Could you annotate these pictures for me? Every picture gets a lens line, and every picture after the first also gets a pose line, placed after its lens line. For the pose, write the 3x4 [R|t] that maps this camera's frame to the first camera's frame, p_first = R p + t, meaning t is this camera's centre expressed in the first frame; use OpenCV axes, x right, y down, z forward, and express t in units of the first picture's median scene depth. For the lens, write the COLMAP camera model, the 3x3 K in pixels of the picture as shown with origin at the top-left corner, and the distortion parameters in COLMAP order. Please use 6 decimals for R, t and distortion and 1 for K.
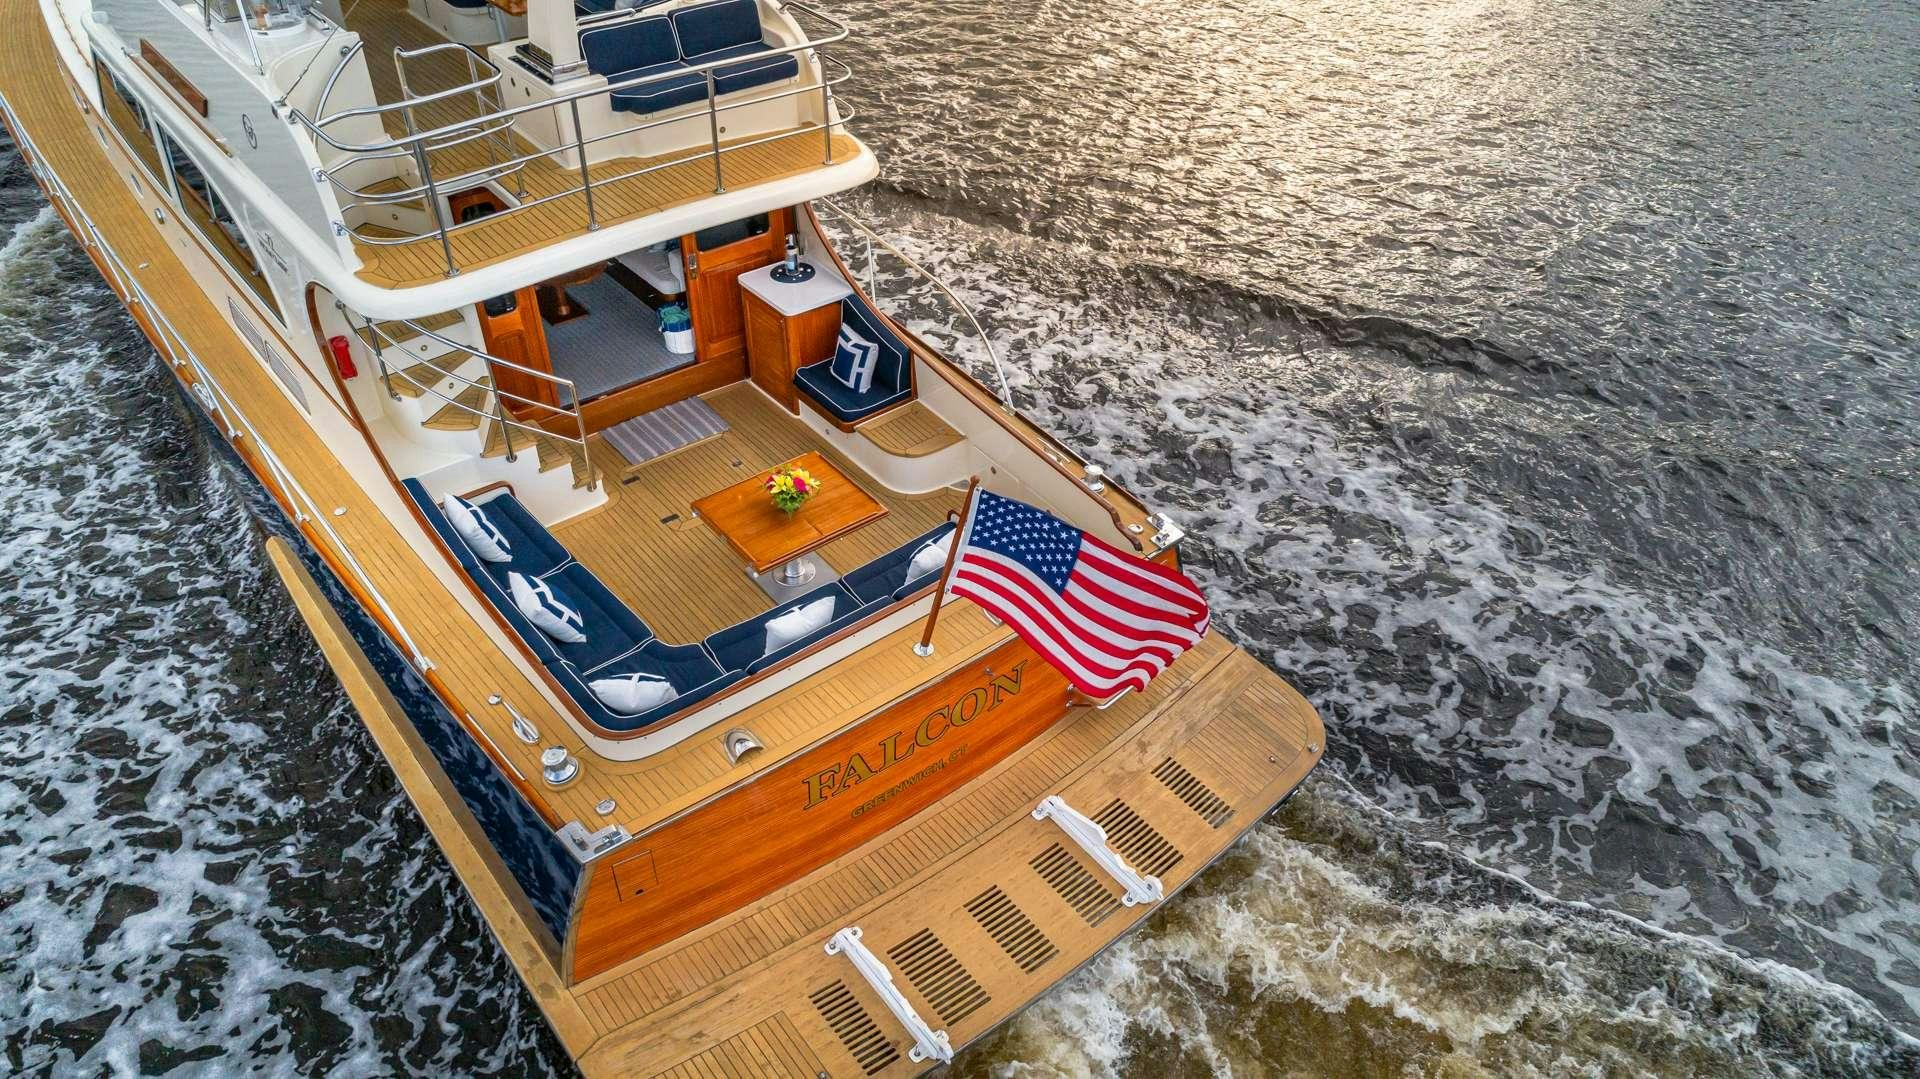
lens RADIAL K [[1323.3, 0, 960.0], [0, 1323.3, 539.5], [0, 0, 1]] dist [0.003014, 0.002558]
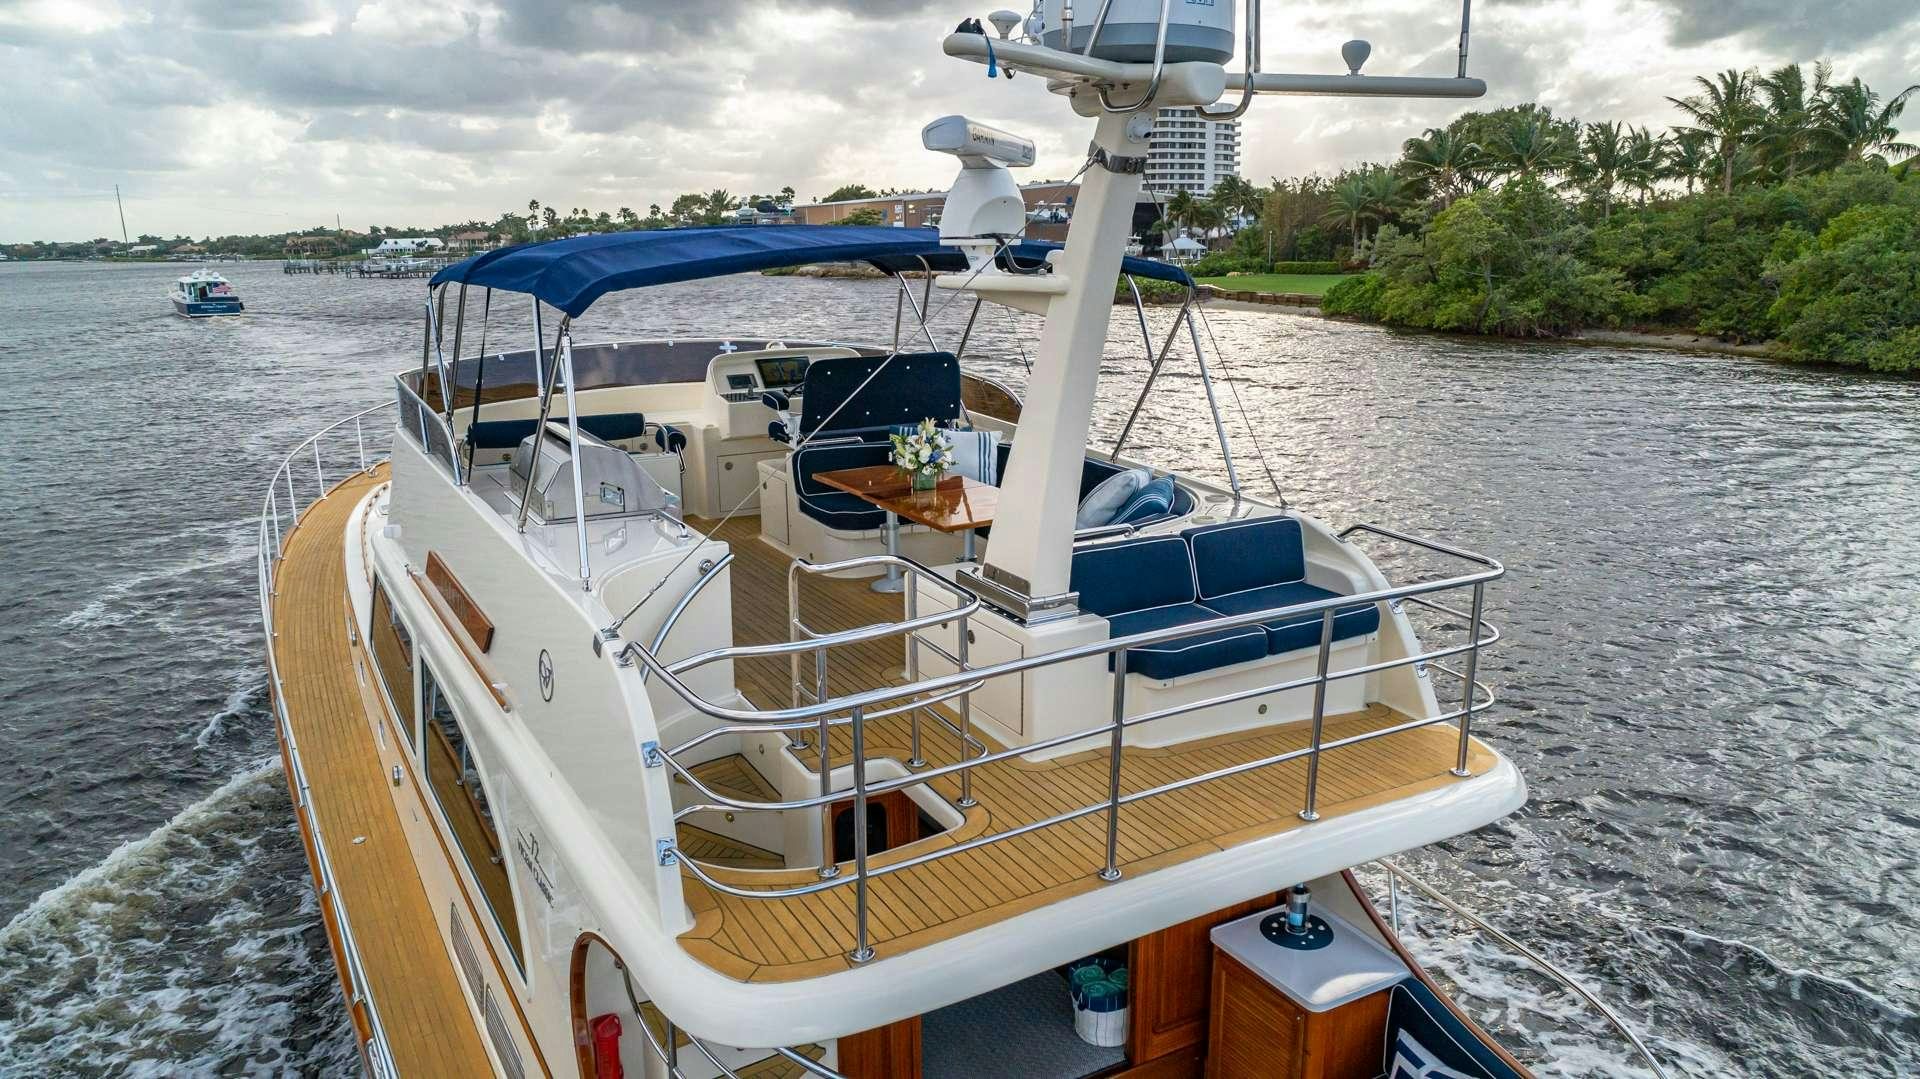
lens RADIAL K [[1323.3, 0, 960.0], [0, 1323.3, 539.5], [0, 0, 1]] dist [0.003014, 0.002558]
pose [[0.987374, 0.032512, -0.155032, -0.228676], [-0.092992, 0.911281, -0.401147, -0.123353], [0.128236, 0.410499, 0.902799, 0.399966]]
